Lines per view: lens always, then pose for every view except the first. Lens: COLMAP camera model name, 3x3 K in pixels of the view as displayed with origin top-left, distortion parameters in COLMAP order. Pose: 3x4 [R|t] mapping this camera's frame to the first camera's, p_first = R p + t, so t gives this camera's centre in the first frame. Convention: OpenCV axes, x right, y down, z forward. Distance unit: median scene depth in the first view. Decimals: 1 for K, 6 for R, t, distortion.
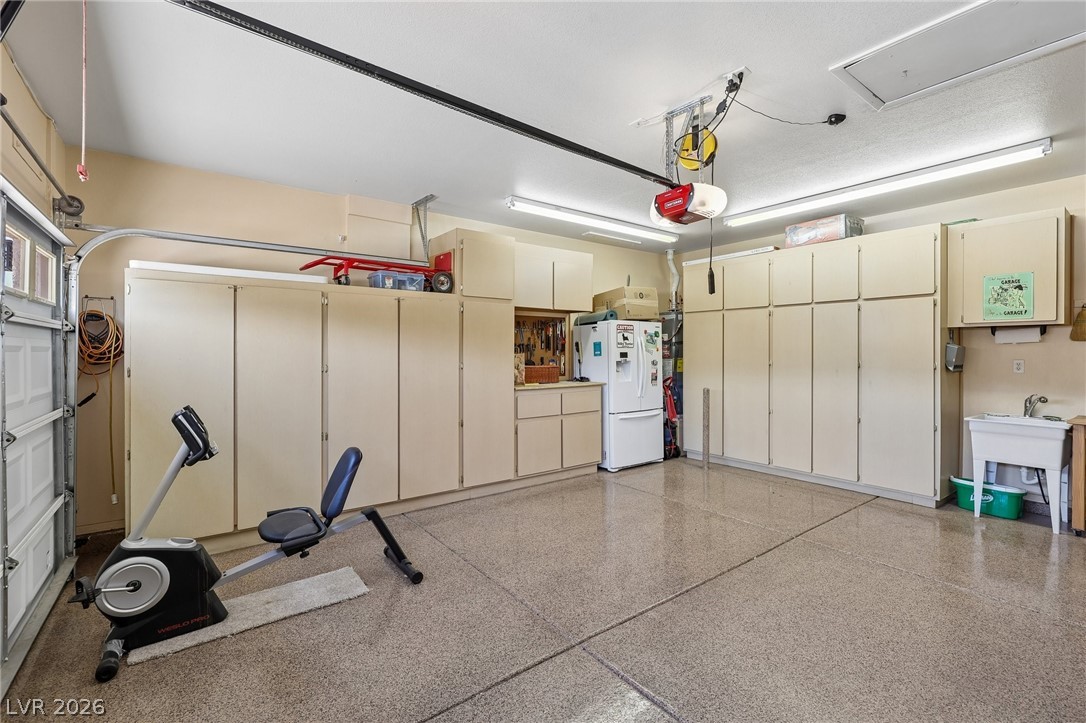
lens RADIAL K [[488.7, 0, 536.6], [0, 488.7, 353.7], [0, 0, 1]] dist [0.001558, 0.000186]
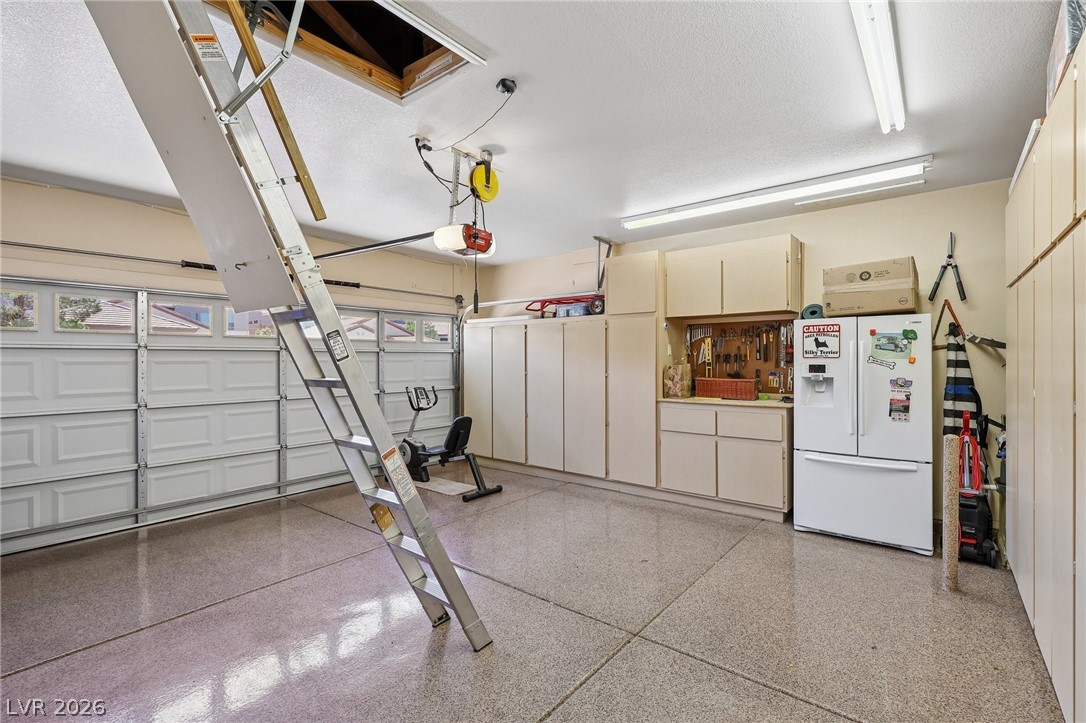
lens RADIAL K [[482.2, 0, 543.0], [0, 482.2, 361.5], [0, 0, 1]] dist [0.002529, 0.000281]
pose [[0.240083, 0.005551, -0.970736, 0.758956], [-0.001409, 0.999985, 0.005370, -0.010883], [0.970751, 0.000079, 0.240087, 0.462419]]
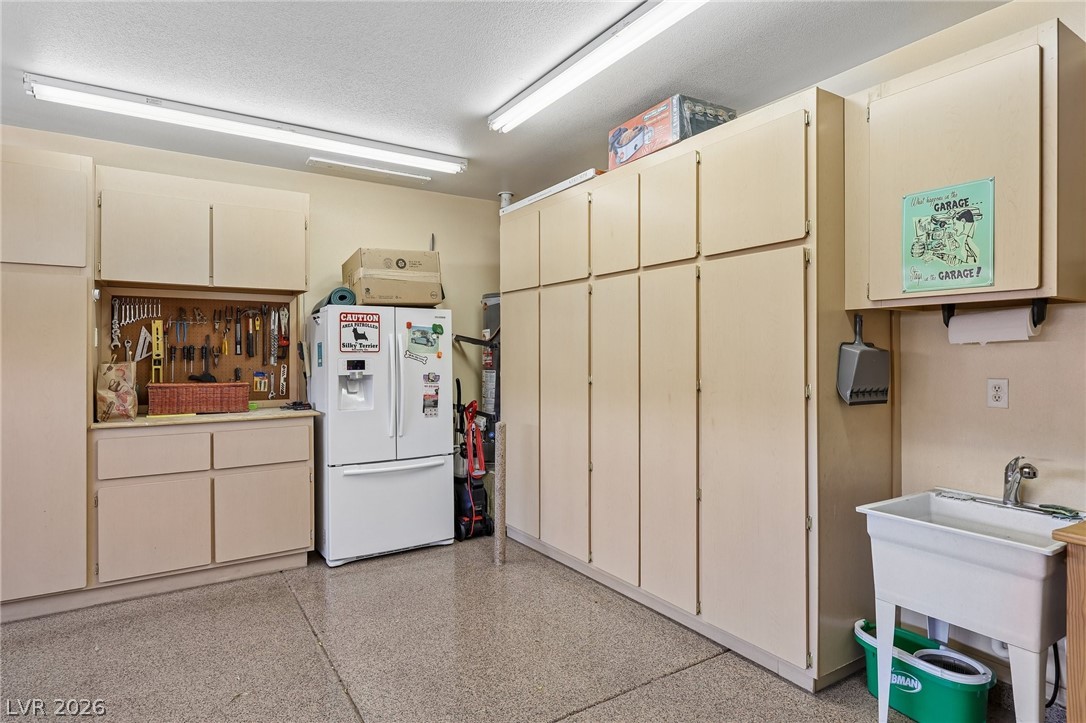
lens RADIAL K [[598.5, 0, 540.6], [0, 598.5, 355.0], [0, 0, 1]] dist [0.000690, -0.000029]
pose [[0.997296, -0.001170, -0.073478, 0.455294], [0.000867, 0.999991, -0.004165, -0.006226], [0.073482, 0.004090, 0.997288, 0.308037]]
